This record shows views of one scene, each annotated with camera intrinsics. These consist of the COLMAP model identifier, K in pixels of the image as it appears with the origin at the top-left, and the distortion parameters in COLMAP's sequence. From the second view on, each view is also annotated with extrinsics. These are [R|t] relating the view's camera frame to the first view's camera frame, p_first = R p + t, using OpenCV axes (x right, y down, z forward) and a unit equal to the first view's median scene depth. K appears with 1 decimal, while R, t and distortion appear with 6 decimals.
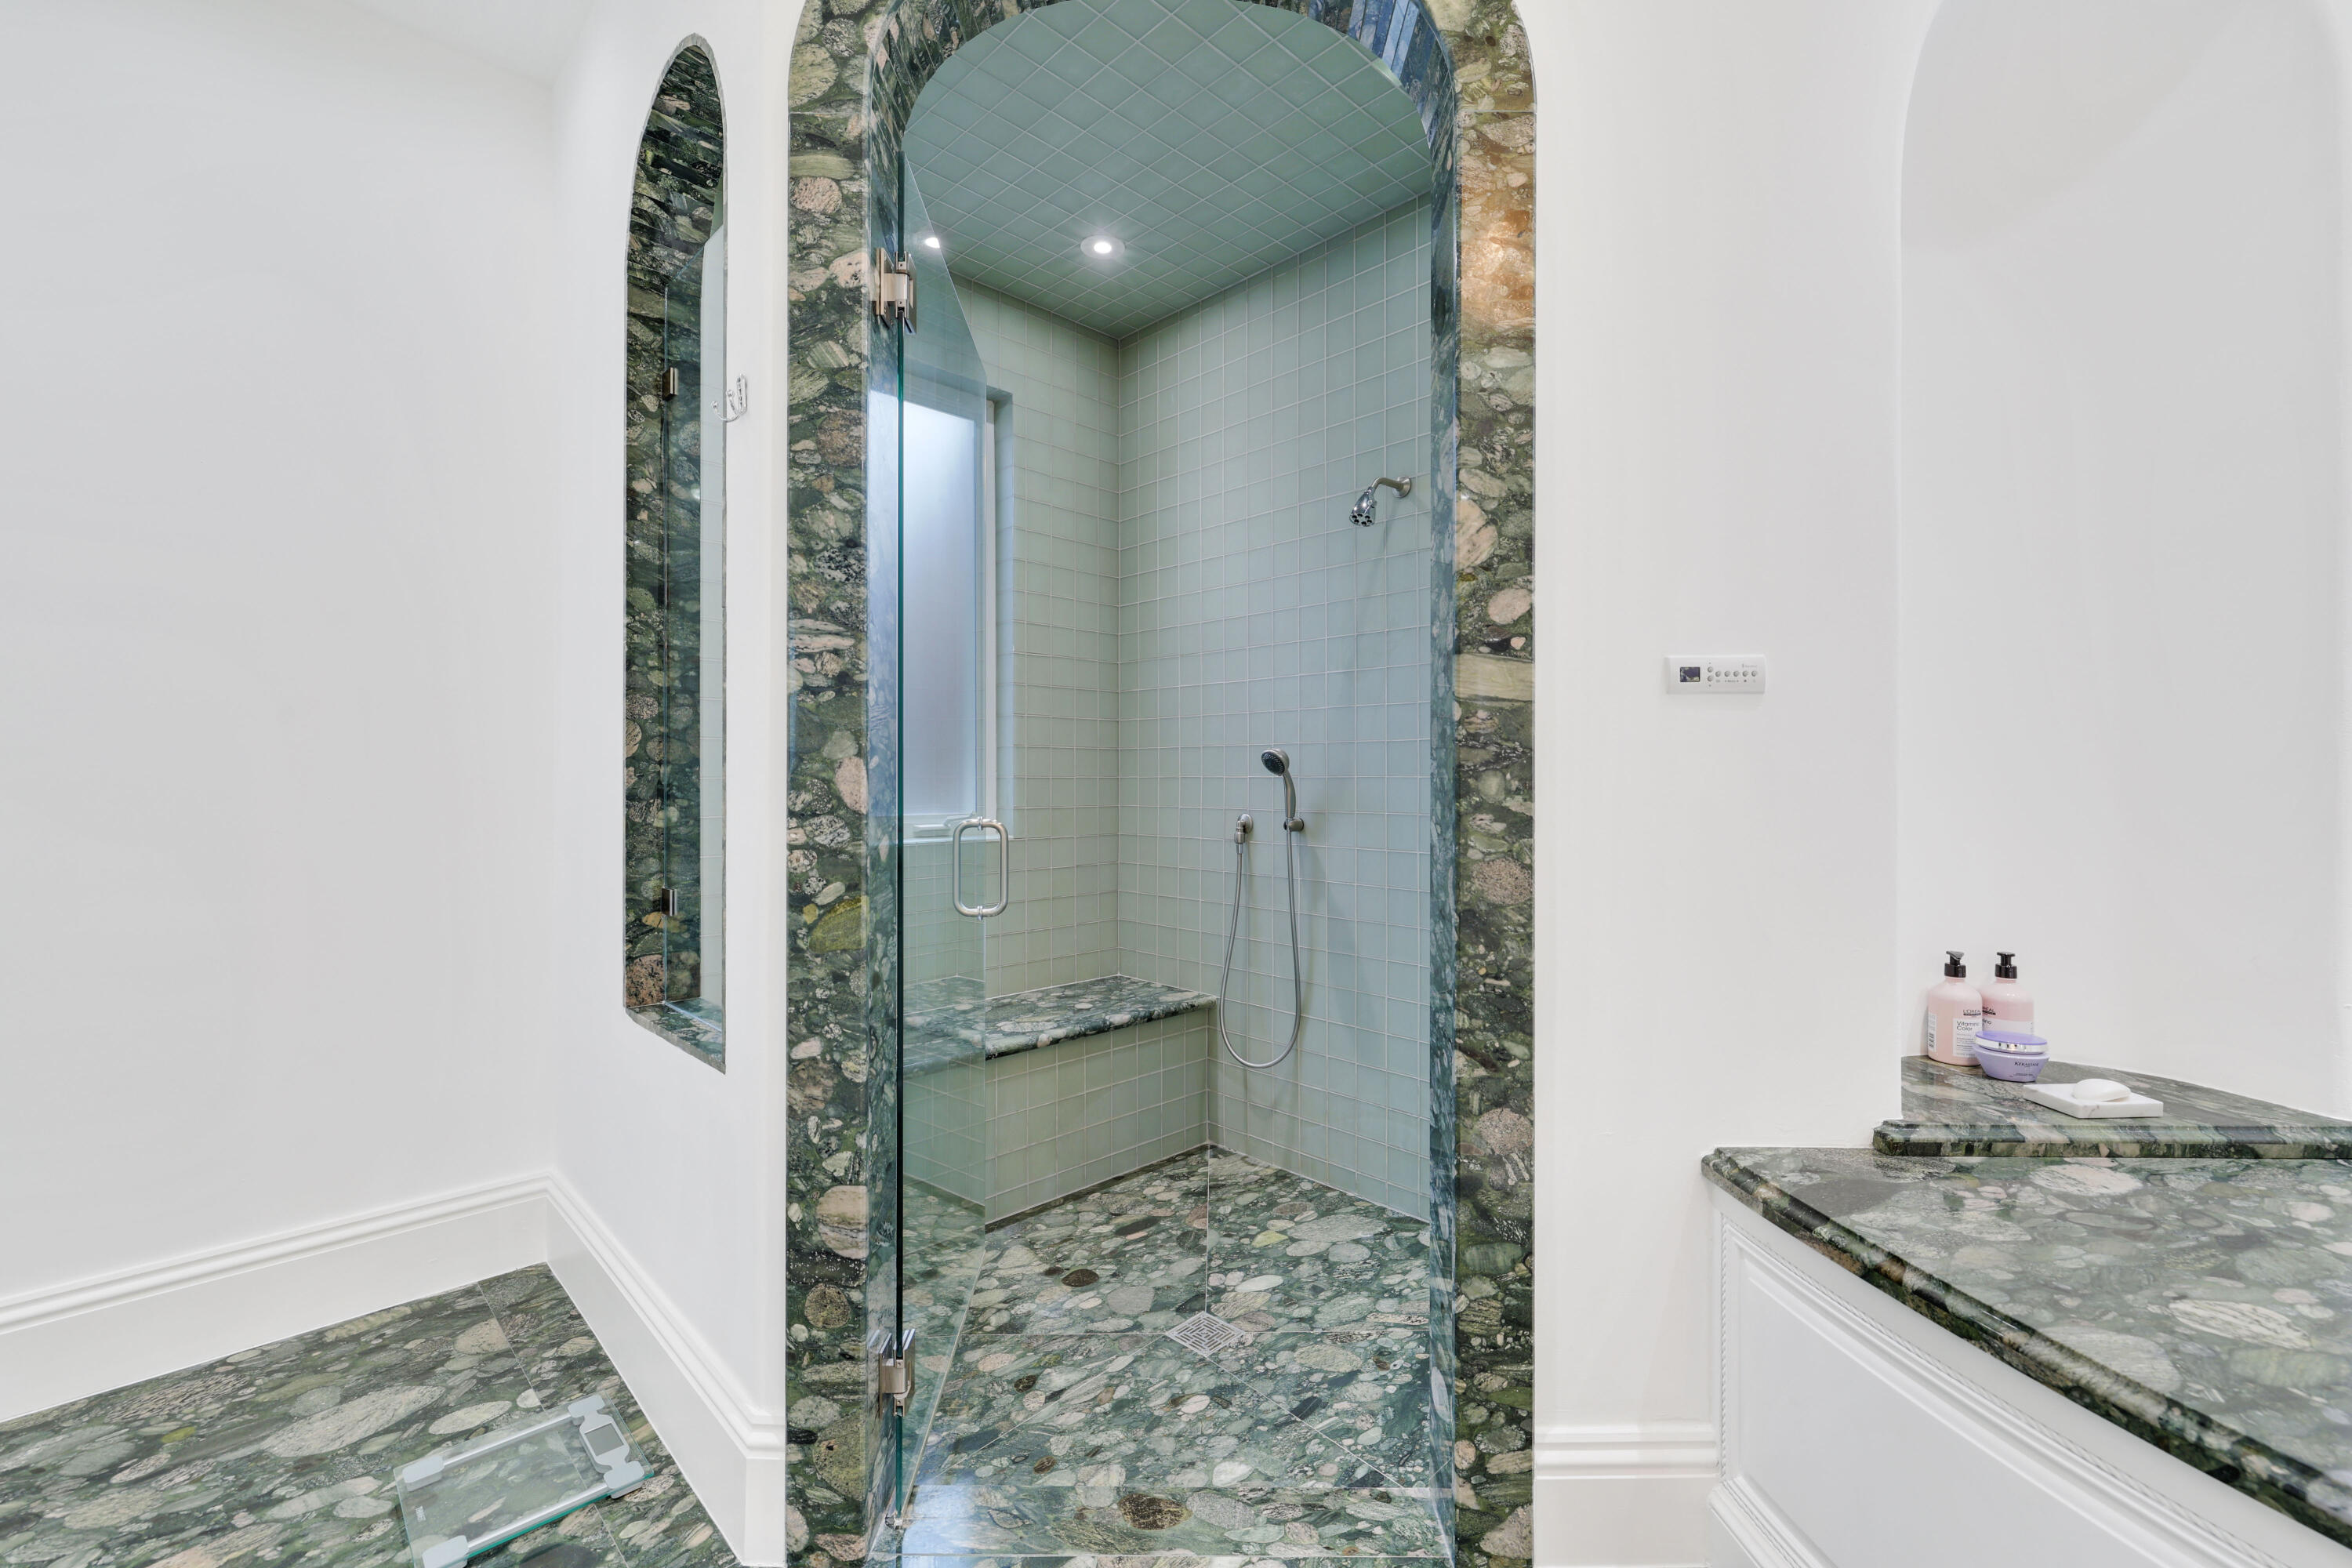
lens RADIAL K [[987.0, 0, 1180.0], [0, 987.0, 778.8], [0, 0, 1]] dist [0.002831, -0.000232]
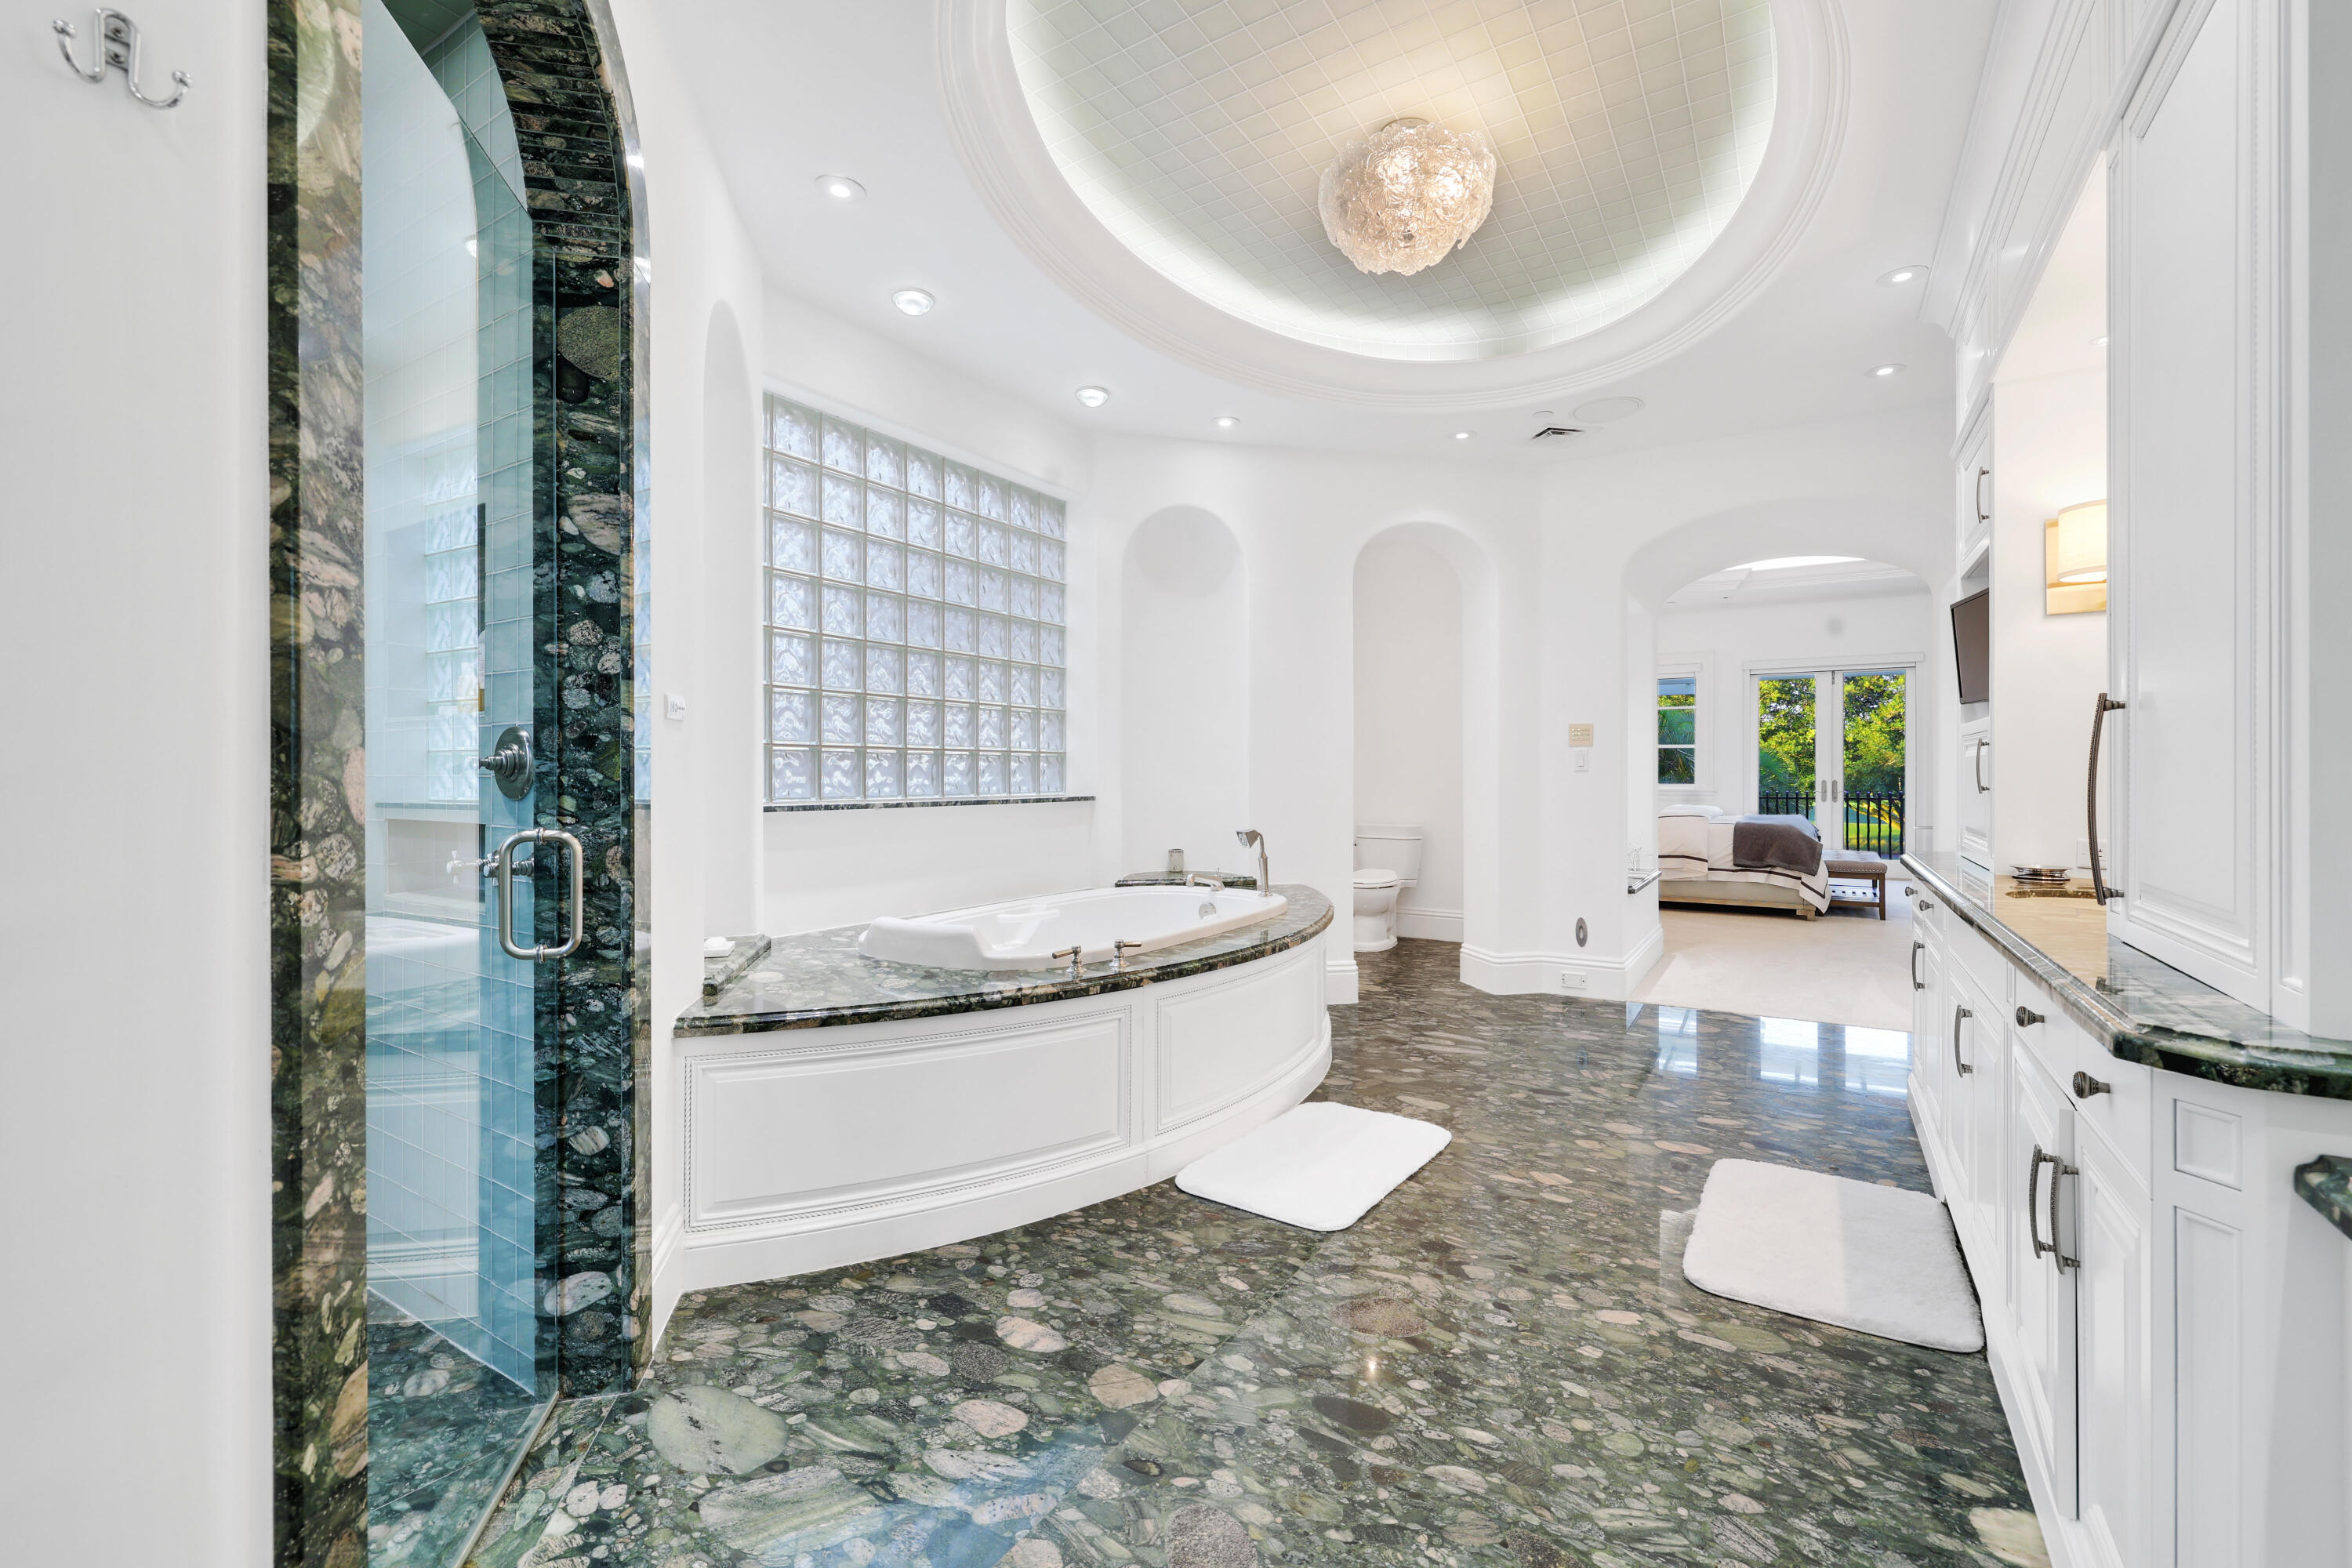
lens RADIAL K [[987.0, 0, 1192.4], [0, 987.0, 774.5], [0, 0, 1]] dist [0.002831, -0.000232]
pose [[-0.236957, 0.000081, 0.971520, -1.147715], [0.002202, 0.999997, 0.000453, -0.002320], [-0.971518, 0.002247, -0.236956, 0.598236]]
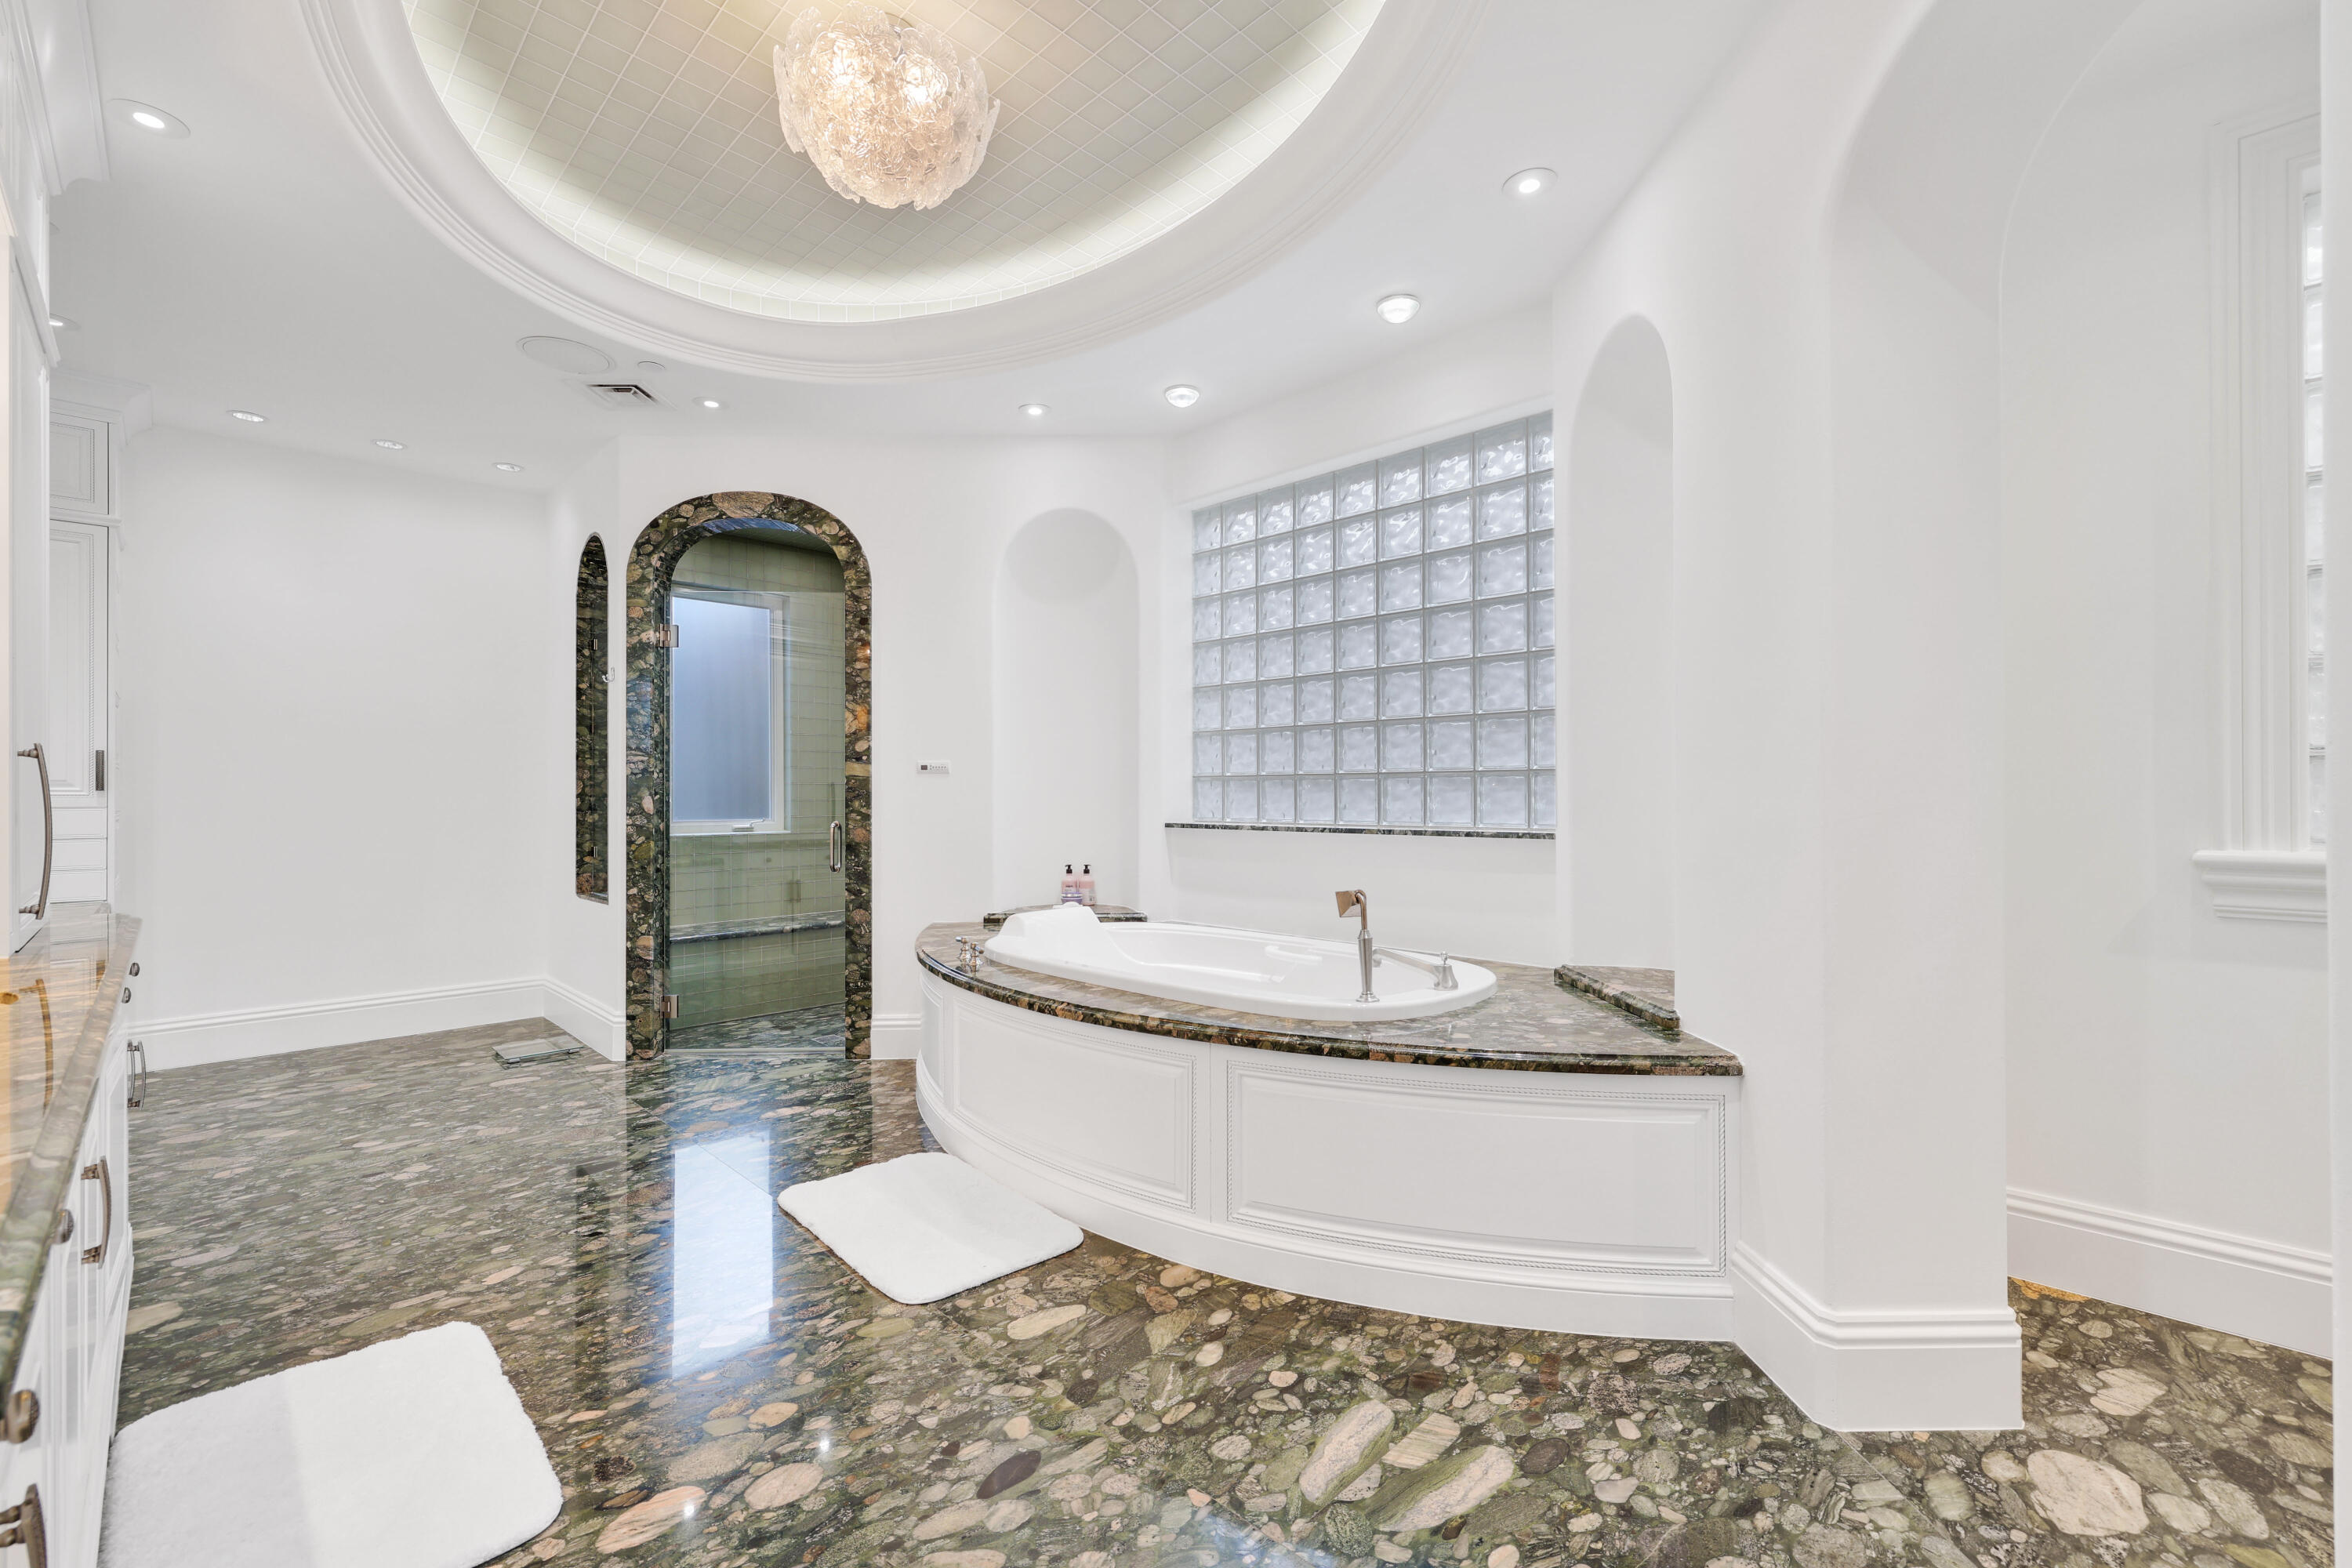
lens RADIAL K [[987.0, 0, 1177.4], [0, 987.0, 792.5], [0, 0, 1]] dist [0.002831, -0.000232]
pose [[0.999904, -0.004069, 0.013233, 1.269076], [0.004129, 0.999981, -0.004526, -0.011351], [-0.013215, 0.004581, 0.999902, -2.082042]]
